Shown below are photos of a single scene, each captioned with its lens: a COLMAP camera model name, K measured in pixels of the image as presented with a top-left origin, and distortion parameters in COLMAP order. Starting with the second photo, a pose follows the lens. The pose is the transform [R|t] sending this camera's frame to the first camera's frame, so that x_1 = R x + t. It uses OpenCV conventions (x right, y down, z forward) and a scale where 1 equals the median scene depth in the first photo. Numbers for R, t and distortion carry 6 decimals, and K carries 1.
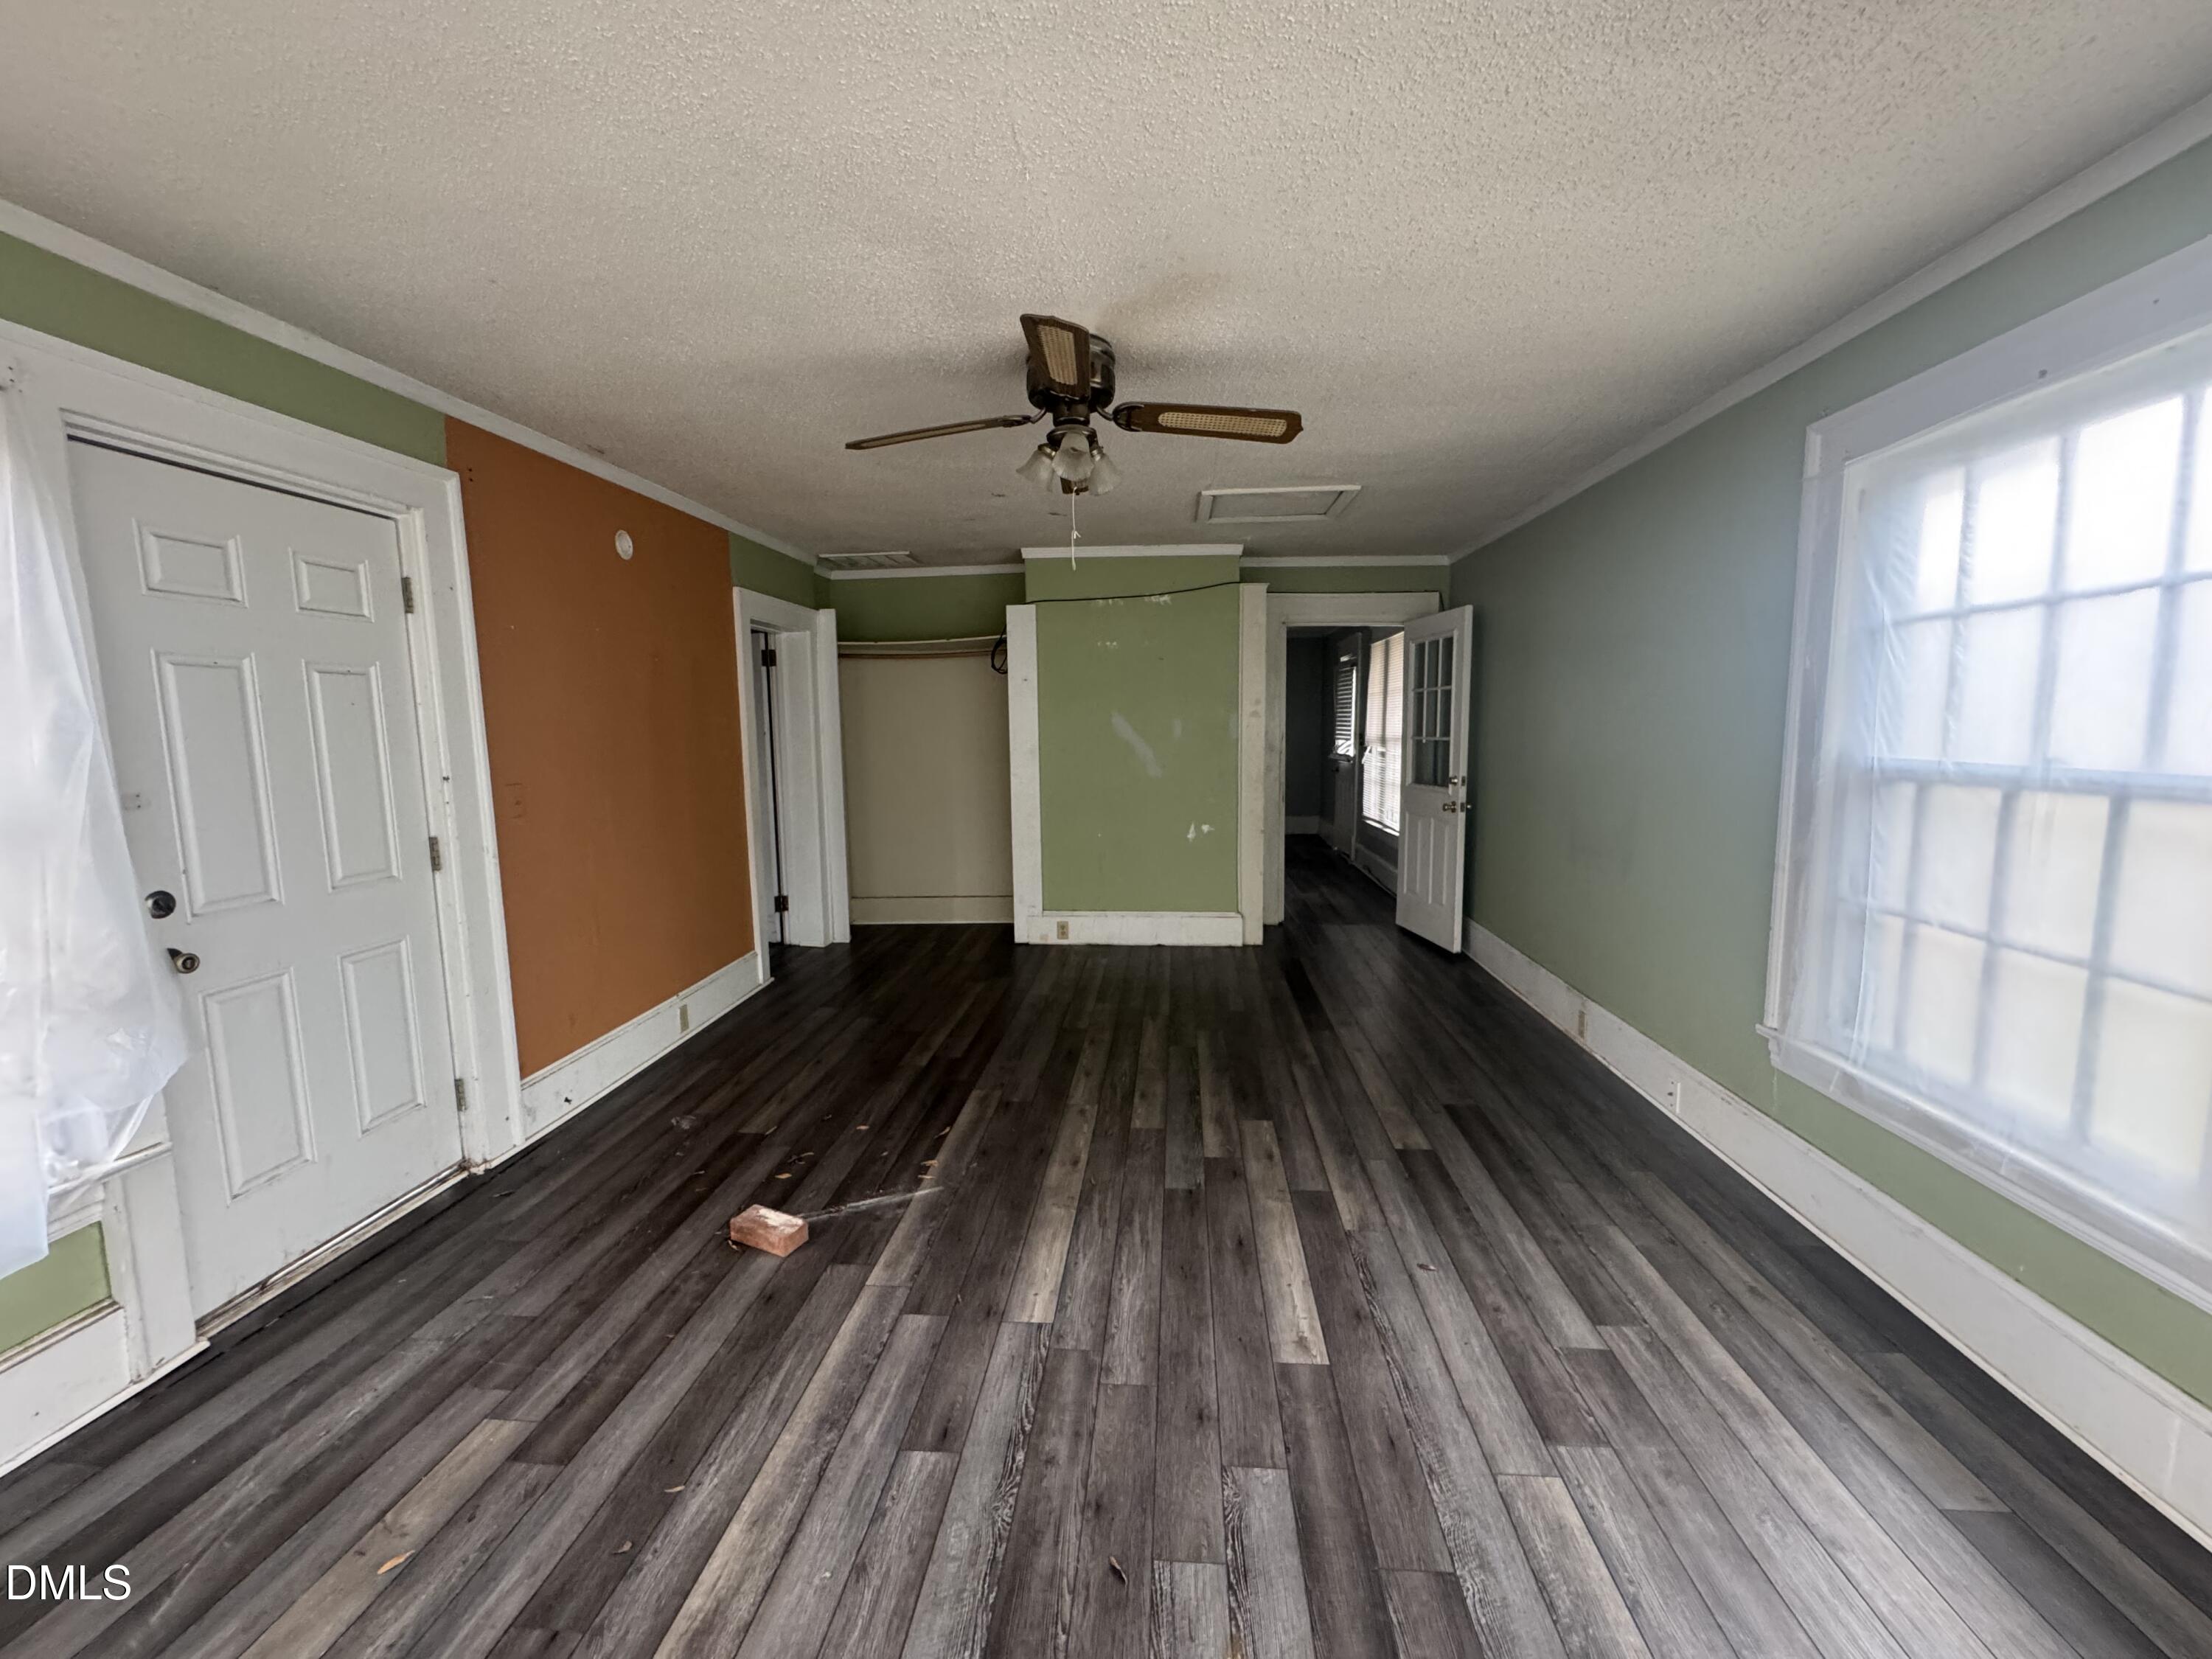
lens RADIAL K [[889.7, 0, 1106.0], [0, 889.7, 829.5], [0, 0, 1]] dist [-0.000649, -0.000305]
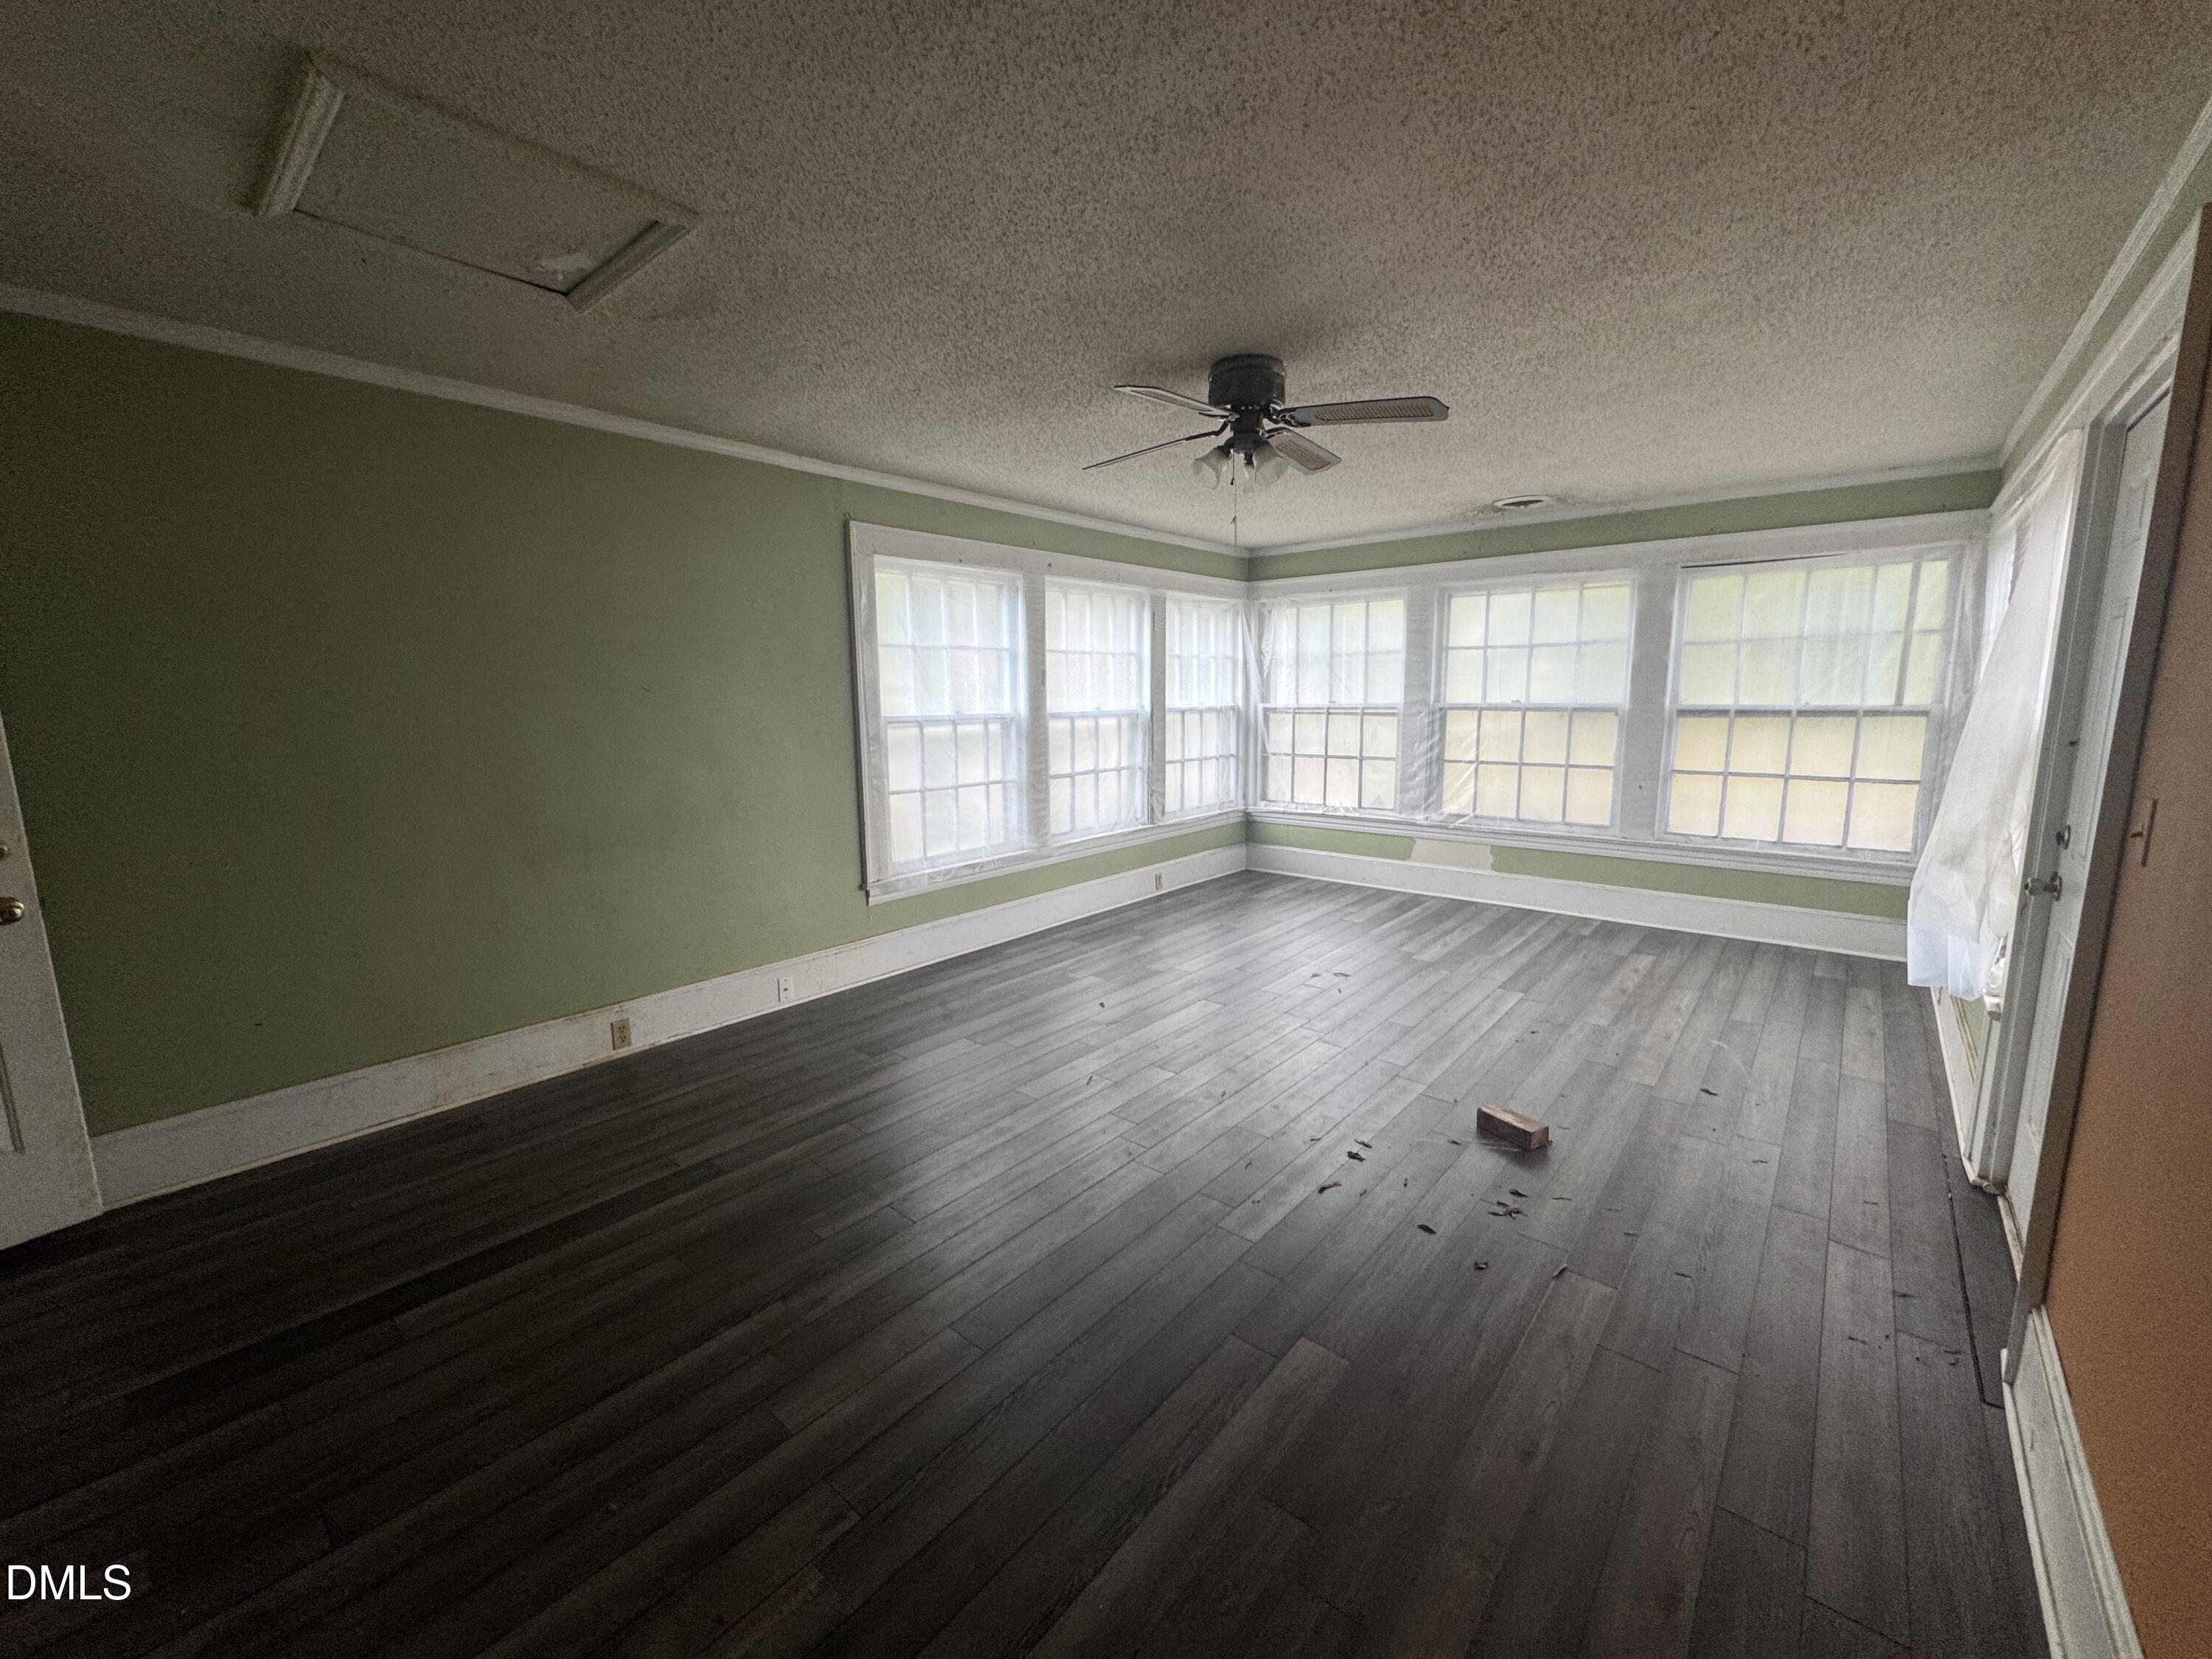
lens RADIAL K [[889.7, 0, 1106.0], [0, 889.7, 829.5], [0, 0, 1]] dist [-0.000649, -0.000305]
pose [[-0.809795, -0.069670, 0.582562, -0.755165], [0.089009, 0.966844, 0.239355, -0.307532], [-0.579922, 0.245682, -0.776744, 2.656126]]
